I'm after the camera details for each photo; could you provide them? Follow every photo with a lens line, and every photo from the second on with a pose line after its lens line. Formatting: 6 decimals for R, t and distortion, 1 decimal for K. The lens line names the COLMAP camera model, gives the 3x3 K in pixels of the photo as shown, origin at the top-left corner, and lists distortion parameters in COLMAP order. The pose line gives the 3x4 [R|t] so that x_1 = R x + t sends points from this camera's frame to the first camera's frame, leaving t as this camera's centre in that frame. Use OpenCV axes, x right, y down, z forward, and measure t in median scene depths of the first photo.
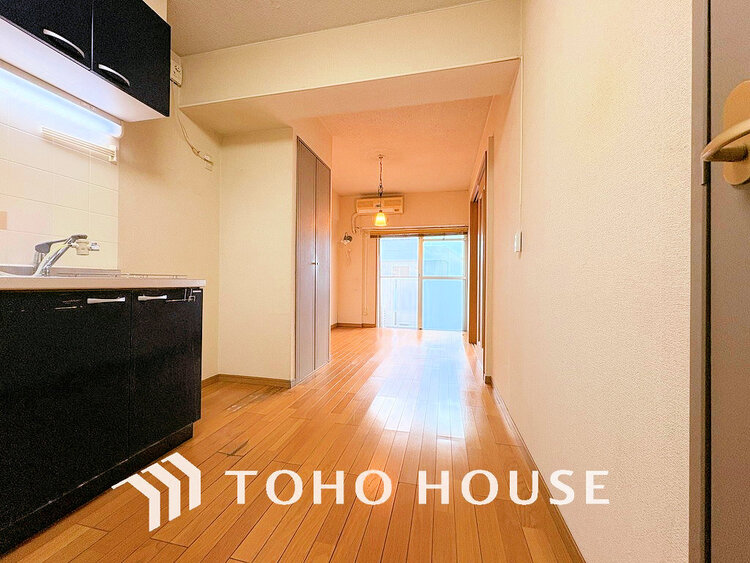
lens RADIAL K [[298.3, 0, 375.0], [0, 298.3, 281.5], [0, 0, 1]] dist [0.000347, -0.000205]
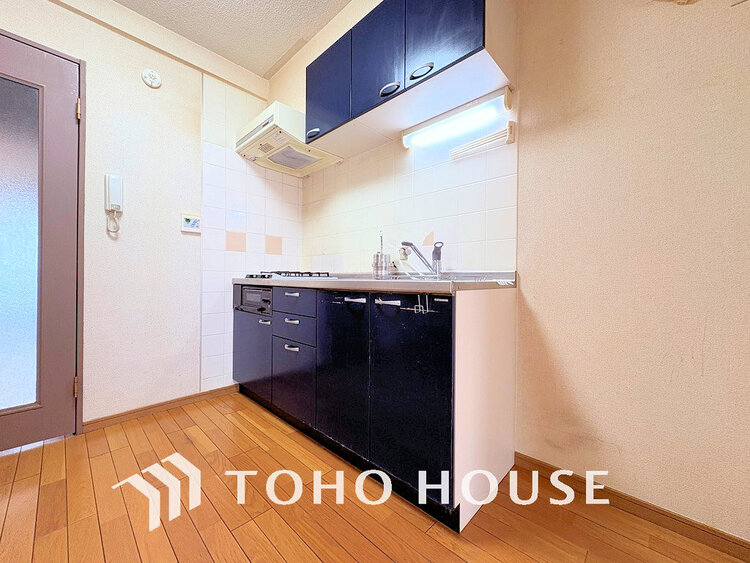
lens RADIAL K [[298.3, 0, 375.0], [0, 298.3, 281.5], [0, 0, 1]] dist [0.000347, -0.000205]
pose [[-0.505568, -0.015443, -0.862648, 0.020786], [-0.015268, 0.999843, -0.008951, 0.001275], [0.862651, 0.008646, -0.505725, 0.953334]]
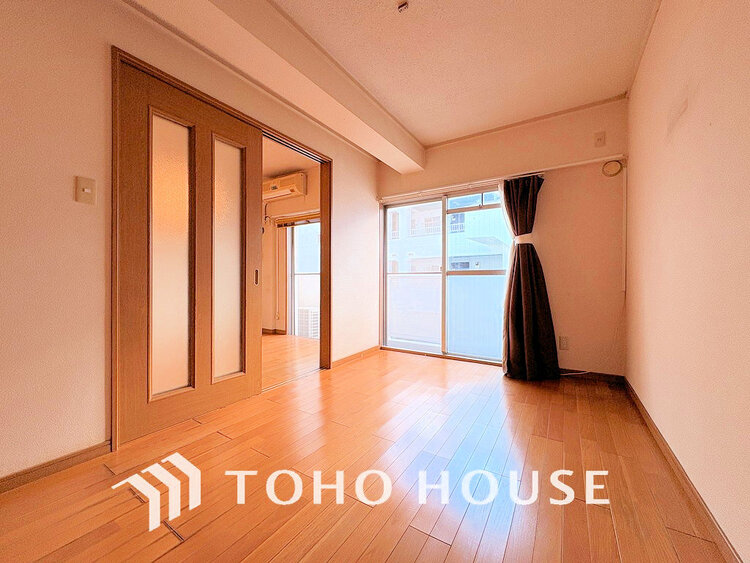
lens RADIAL K [[303.0, 0, 375.0], [0, 303.0, 281.5], [0, 0, 1]] dist [-0.000372, -0.000127]
pose [[0.944487, -0.005074, -0.328510, 1.404950], [0.007853, 0.999944, 0.007135, 0.006100], [0.328455, -0.009319, 0.944473, 0.770901]]
